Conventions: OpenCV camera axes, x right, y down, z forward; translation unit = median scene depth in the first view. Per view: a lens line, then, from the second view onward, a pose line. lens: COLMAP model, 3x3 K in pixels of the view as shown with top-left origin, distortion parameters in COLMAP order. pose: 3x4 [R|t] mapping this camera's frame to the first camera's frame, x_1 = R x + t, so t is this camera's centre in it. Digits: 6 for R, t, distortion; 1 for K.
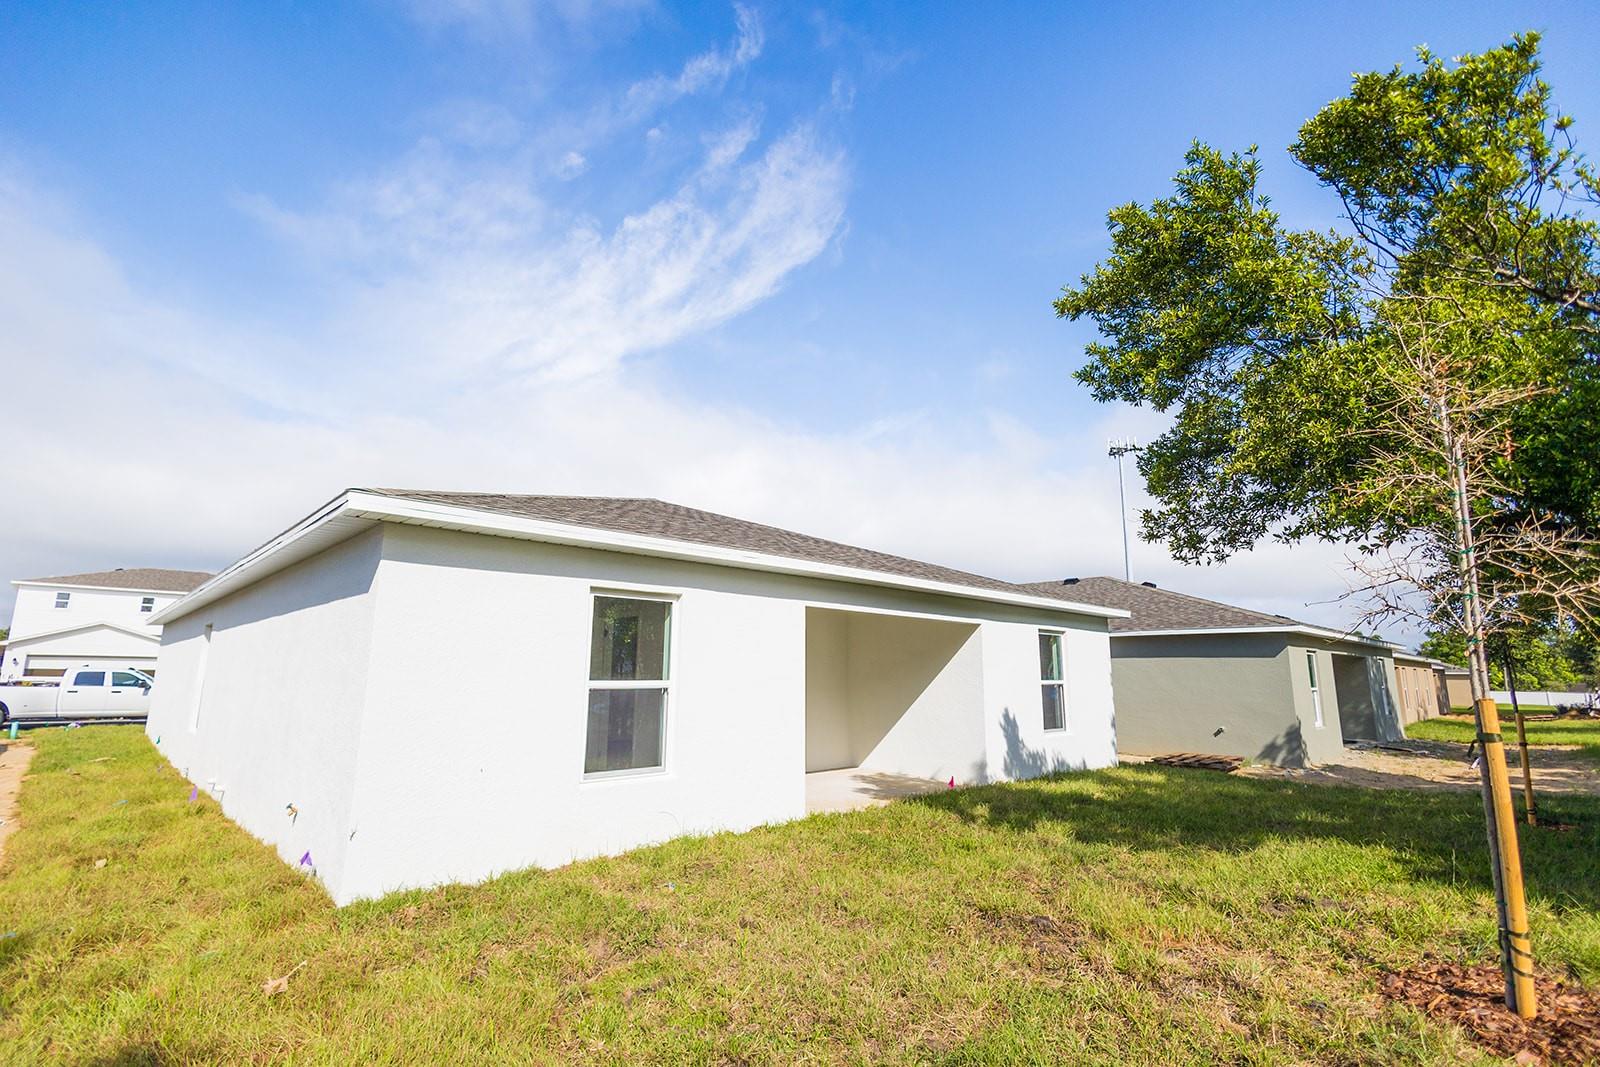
lens RADIAL K [[746.5, 0, 800.0], [0, 746.5, 533.5], [0, 0, 1]] dist [0.008028, 0.000069]
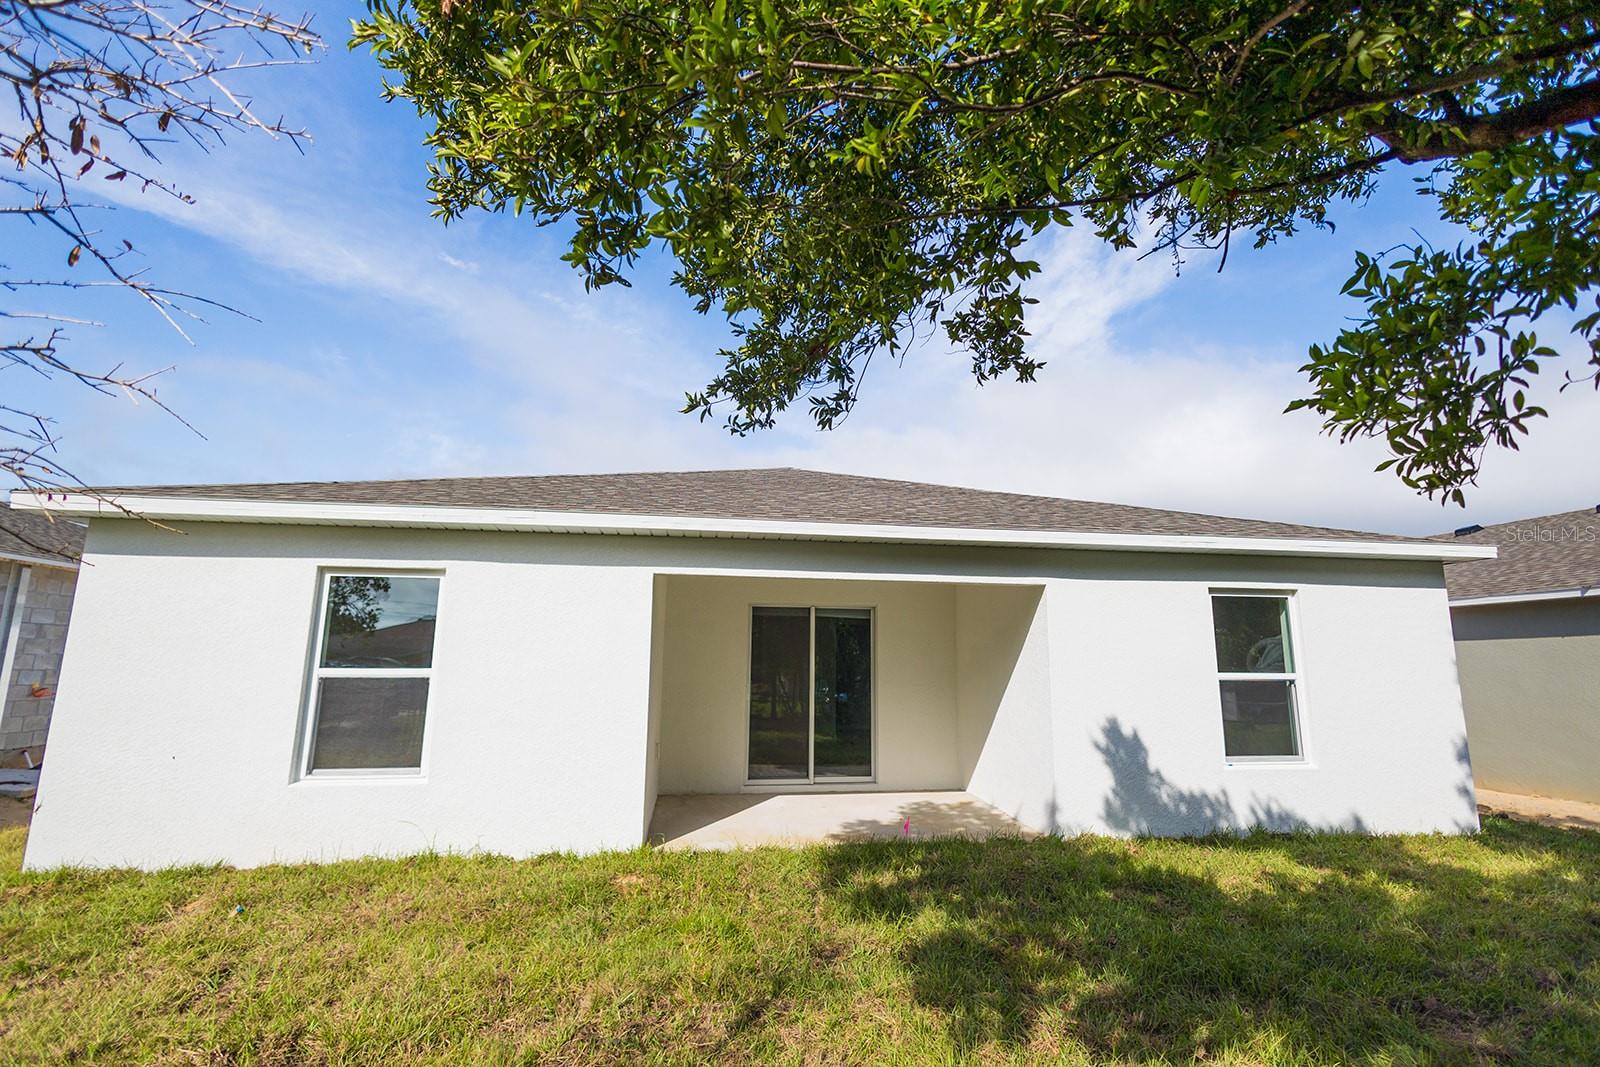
lens RADIAL K [[705.3, 0, 800.0], [0, 705.3, 552.4], [0, 0, 1]] dist [-0.010033, -0.000007]
pose [[0.802551, -0.103013, -0.587623, 0.424265], [0.110508, 0.993603, -0.023256, 0.083174], [0.586260, -0.046273, 0.808801, 0.386799]]
